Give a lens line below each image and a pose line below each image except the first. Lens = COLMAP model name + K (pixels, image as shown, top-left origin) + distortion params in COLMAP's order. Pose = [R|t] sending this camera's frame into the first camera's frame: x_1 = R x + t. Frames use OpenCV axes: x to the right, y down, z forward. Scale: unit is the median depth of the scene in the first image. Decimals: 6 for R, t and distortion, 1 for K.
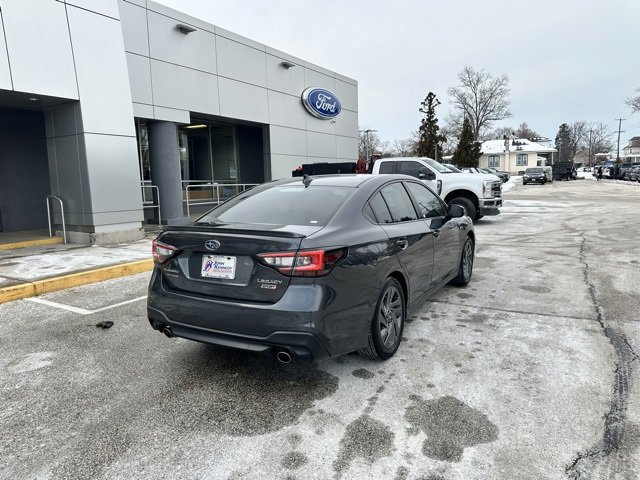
lens RADIAL K [[450.5, 0, 321.7], [0, 450.5, 234.5], [0, 0, 1]] dist [0.038320, -0.051581]
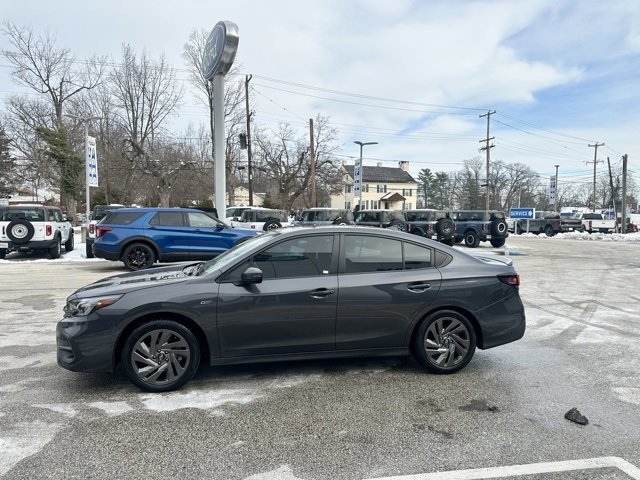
lens RADIAL K [[450.5, 0, 317.3], [0, 450.5, 234.2], [0, 0, 1]] dist [0.038320, -0.051581]
pose [[-0.664386, -0.008095, 0.747346, -0.768425], [0.097059, 0.990539, 0.097014, -0.229896], [-0.741061, 0.136991, -0.657315, 1.811208]]
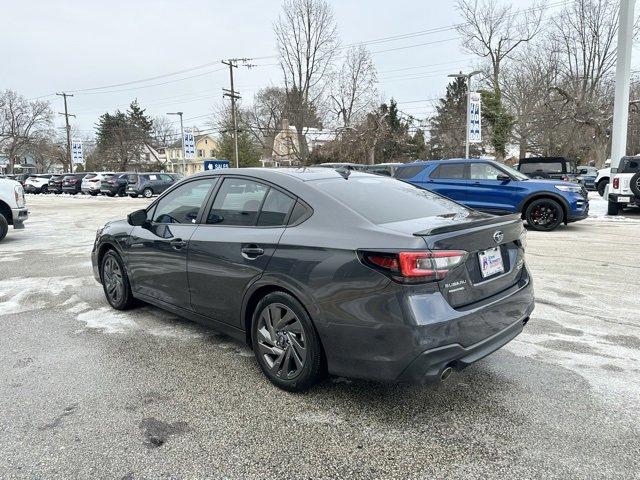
lens RADIAL K [[450.5, 0, 322.3], [0, 450.5, 237.6], [0, 0, 1]] dist [0.038320, -0.051581]
pose [[0.245838, -0.106207, 0.963475, -0.805198], [0.124763, 0.989178, 0.077206, -0.059545], [-0.961248, 0.101226, 0.256428, 0.744219]]
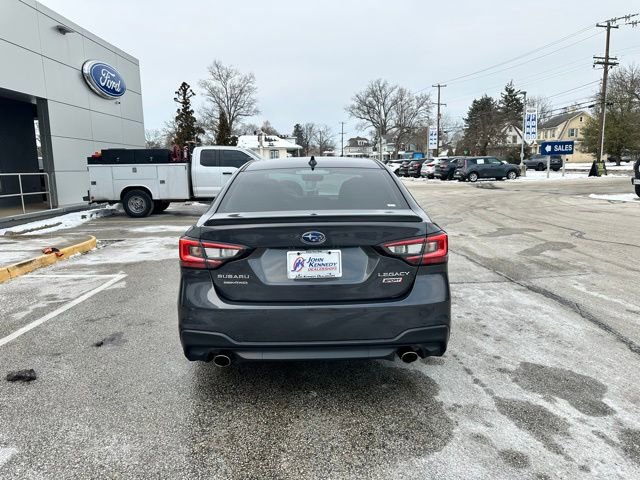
lens RADIAL K [[450.5, 0, 316.5], [0, 450.5, 235.2], [0, 0, 1]] dist [0.038320, -0.051581]
pose [[0.863113, -0.066594, 0.500601, -0.429090], [0.058027, 0.997780, 0.032687, -0.004712], [-0.501666, 0.000836, 0.865061, 0.205996]]
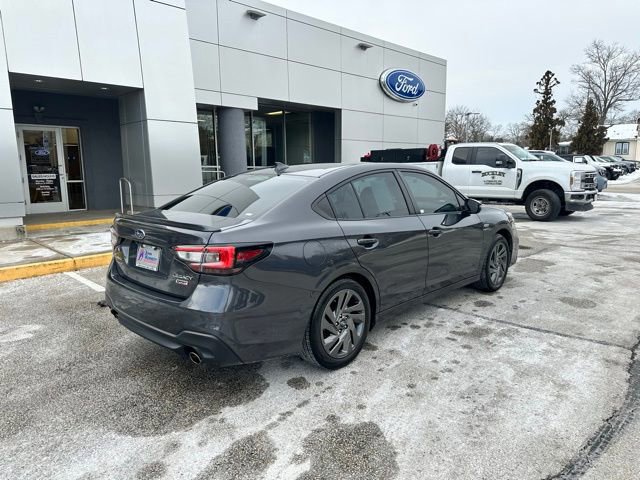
lens RADIAL K [[450.5, 0, 315.9], [0, 450.5, 239.5], [0, 0, 1]] dist [0.038320, -0.051581]
pose [[0.972424, 0.051218, -0.227528, 0.231237], [-0.041874, 0.998077, 0.045710, -0.017263], [0.229431, -0.034922, 0.972698, 0.096233]]
